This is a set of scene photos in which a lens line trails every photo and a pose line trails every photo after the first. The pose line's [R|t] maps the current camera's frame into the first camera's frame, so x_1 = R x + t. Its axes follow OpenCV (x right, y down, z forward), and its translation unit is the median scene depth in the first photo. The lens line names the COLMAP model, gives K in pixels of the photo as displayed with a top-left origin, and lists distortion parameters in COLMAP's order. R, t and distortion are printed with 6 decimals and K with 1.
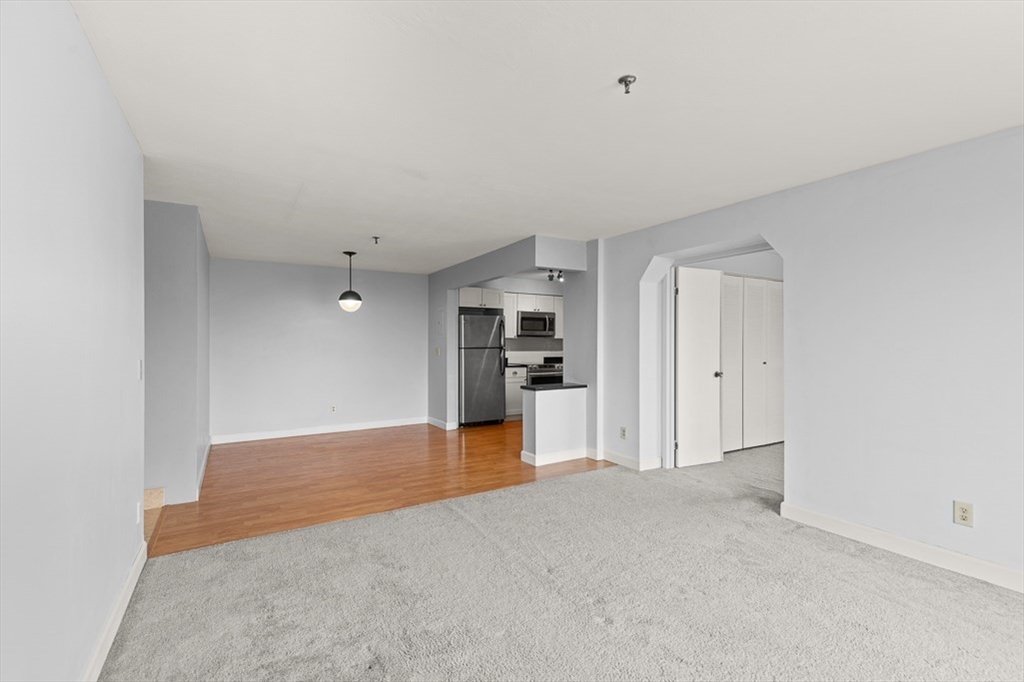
lens RADIAL K [[463.1, 0, 512.0], [0, 463.1, 341.0], [0, 0, 1]] dist [0.001673, -0.000043]
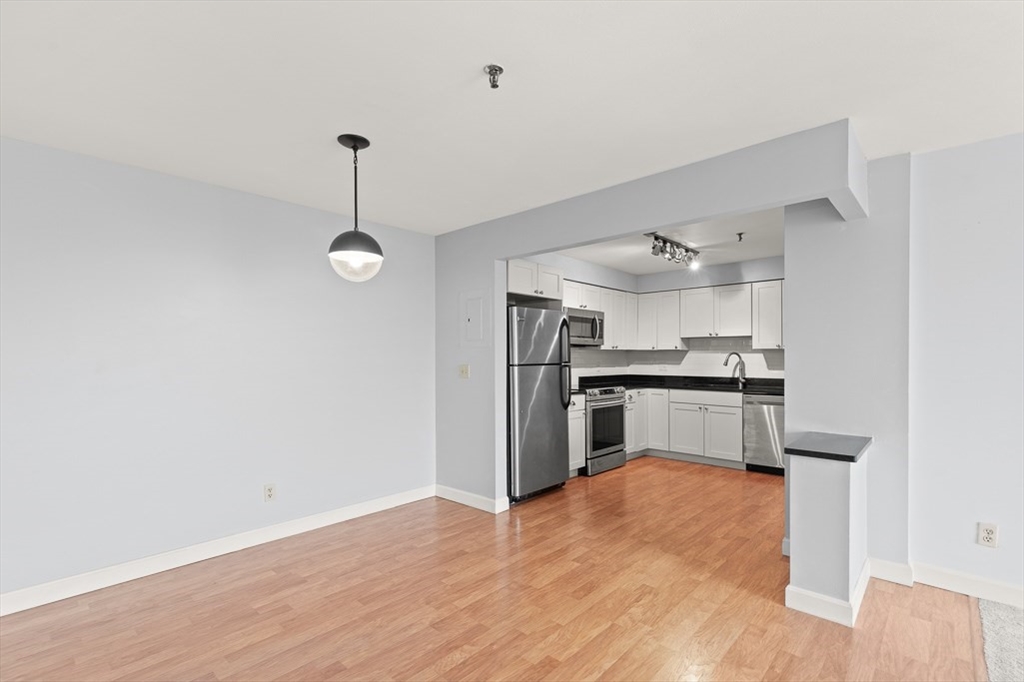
lens RADIAL K [[467.3, 0, 510.9], [0, 467.3, 354.8], [0, 0, 1]] dist [0.001441, -0.000091]
pose [[0.961156, 0.000197, 0.276006, -0.258257], [0.000116, 0.999999, -0.001118, 0.003518], [-0.276006, 0.001106, 0.961155, 0.428890]]
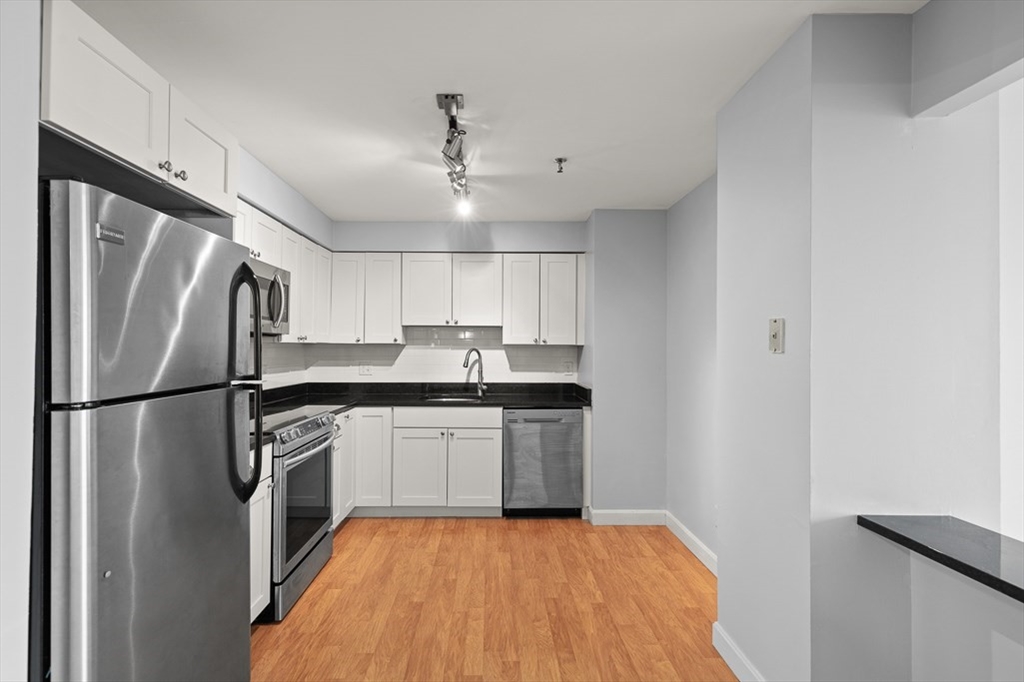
lens RADIAL K [[474.7, 0, 493.3], [0, 474.7, 340.2], [0, 0, 1]] dist [0.001948, -0.000177]
pose [[0.502719, 0.014802, 0.864323, -0.165204], [-0.008552, 0.999890, -0.012149, -0.004579], [-0.864407, -0.001284, 0.502791, 0.768480]]
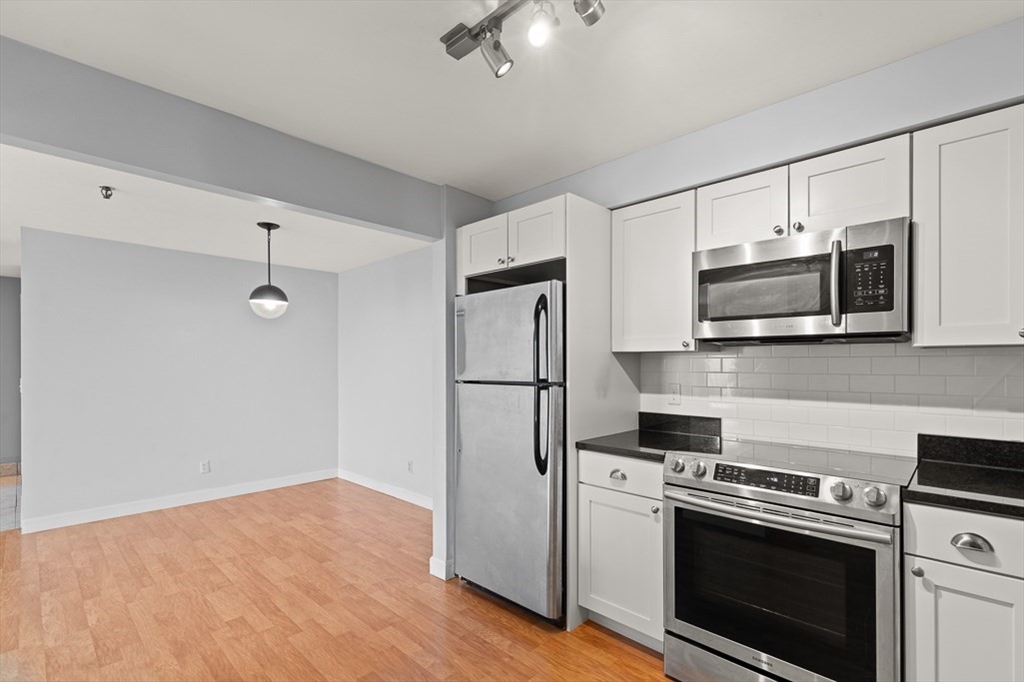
lens RADIAL K [[460.6, 0, 515.5], [0, 460.6, 362.7], [0, 0, 1]] dist [0.001485, 0.000112]
pose [[0.275391, -0.004061, -0.961324, 0.268333], [0.007440, 0.999970, -0.002093, 0.000781], [0.961304, -0.006576, 0.275413, 0.894419]]
